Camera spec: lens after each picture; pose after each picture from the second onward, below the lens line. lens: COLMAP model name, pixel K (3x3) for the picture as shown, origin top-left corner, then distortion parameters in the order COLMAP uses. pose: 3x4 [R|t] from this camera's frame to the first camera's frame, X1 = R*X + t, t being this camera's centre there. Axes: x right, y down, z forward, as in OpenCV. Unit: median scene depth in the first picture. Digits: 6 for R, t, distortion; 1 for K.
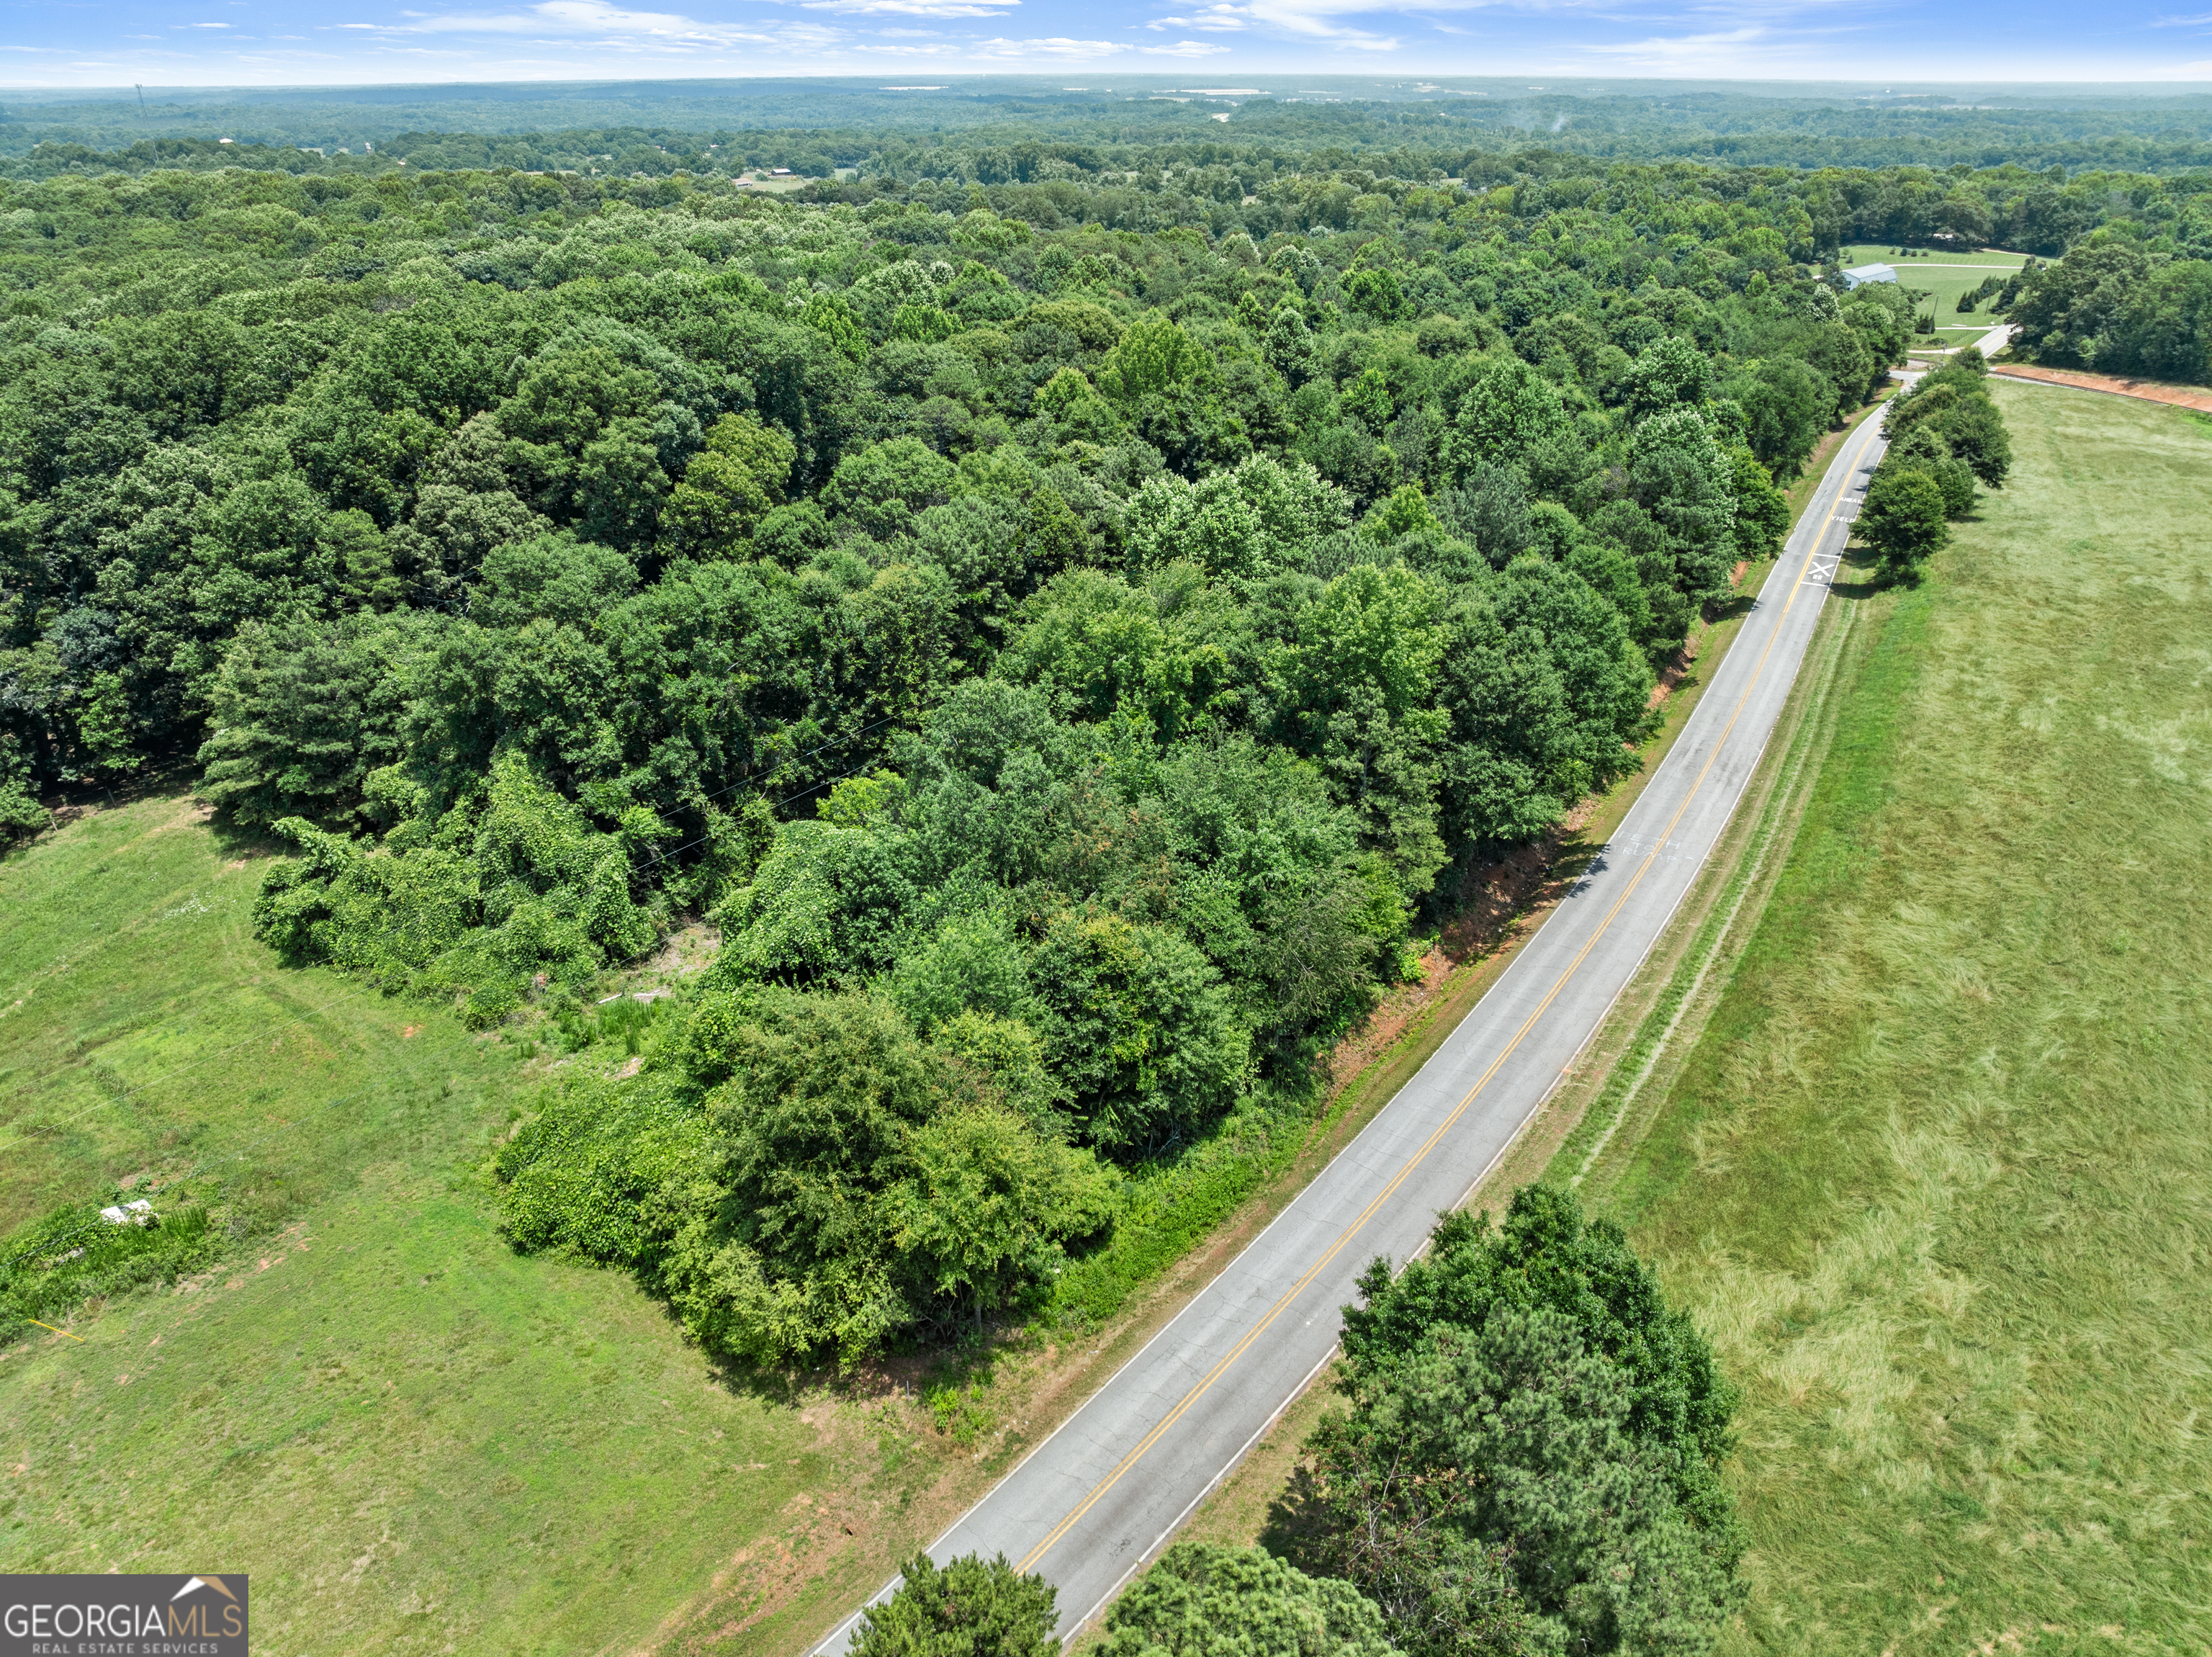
lens RADIAL K [[1549.8, 0, 1106.0], [0, 1549.8, 828.5], [0, 0, 1]] dist [-0.089075, 0.075828]
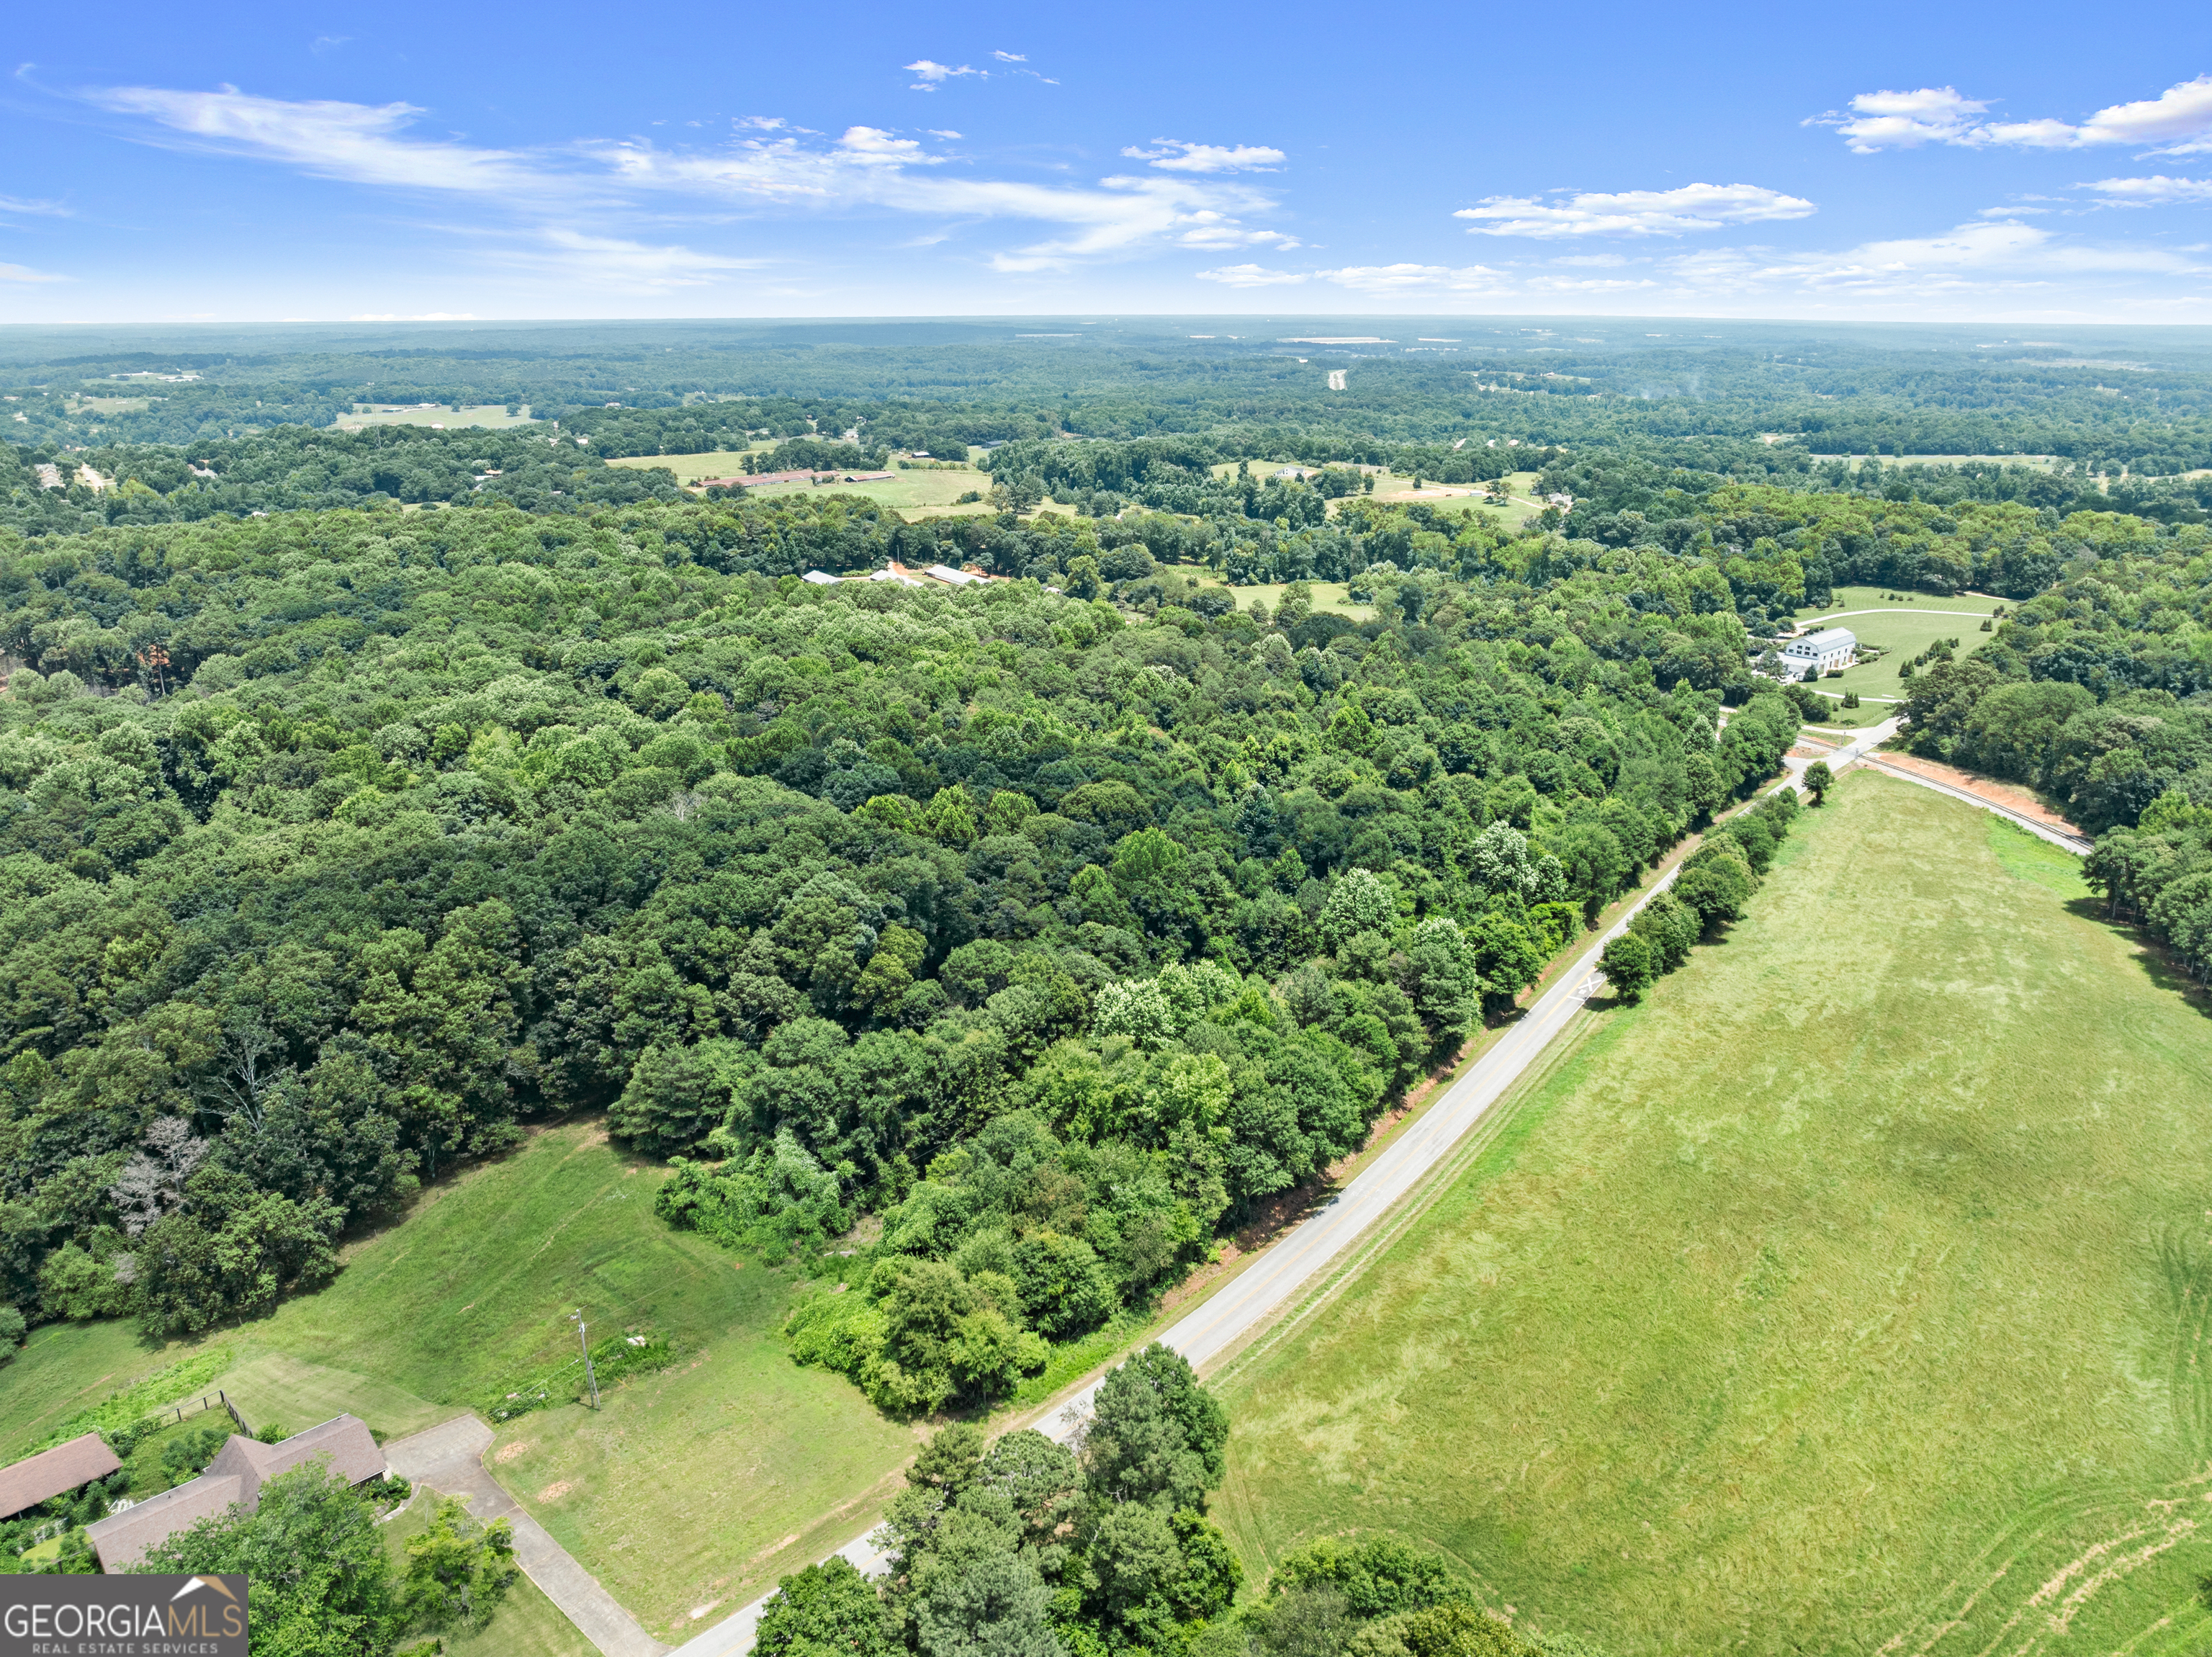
lens RADIAL K [[1636.9, 0, 1106.0], [0, 1636.9, 828.5], [0, 0, 1]] dist [-0.035354, 0.004619]
pose [[0.996431, 0.024308, -0.080830, 0.219115], [-0.034155, 0.991847, -0.122776, -0.201373], [0.077187, 0.125098, 0.989137, -1.232586]]
